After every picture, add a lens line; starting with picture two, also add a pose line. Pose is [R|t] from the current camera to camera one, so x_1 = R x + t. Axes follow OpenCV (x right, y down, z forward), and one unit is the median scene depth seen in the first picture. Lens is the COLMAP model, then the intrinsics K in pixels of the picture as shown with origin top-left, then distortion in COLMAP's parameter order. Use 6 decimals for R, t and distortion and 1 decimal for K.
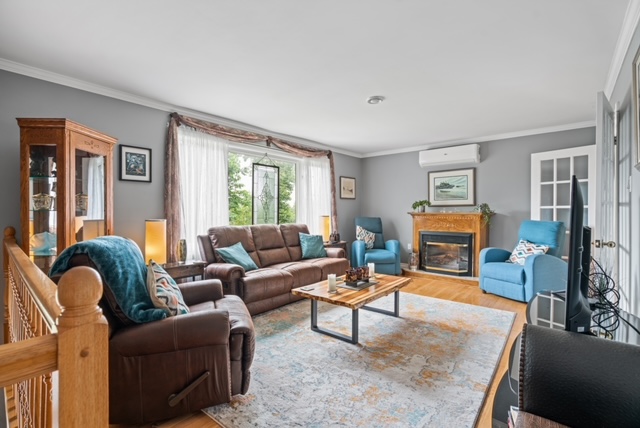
lens RADIAL K [[288.8, 0, 319.9], [0, 288.8, 212.3], [0, 0, 1]] dist [-0.003383, -0.000151]
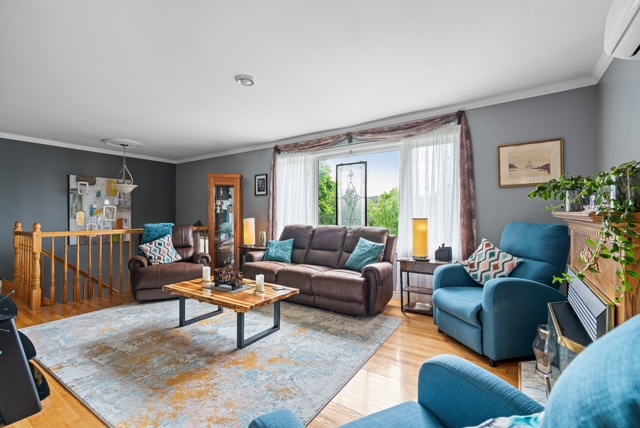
lens RADIAL K [[288.8, 0, 318.9], [0, 288.8, 215.1], [0, 0, 1]] dist [-0.003383, -0.000151]
pose [[0.108638, 0.008869, -0.994042, 1.090649], [0.004923, 0.999943, 0.009460, -0.004767], [0.994069, -0.005922, 0.108588, 1.160004]]
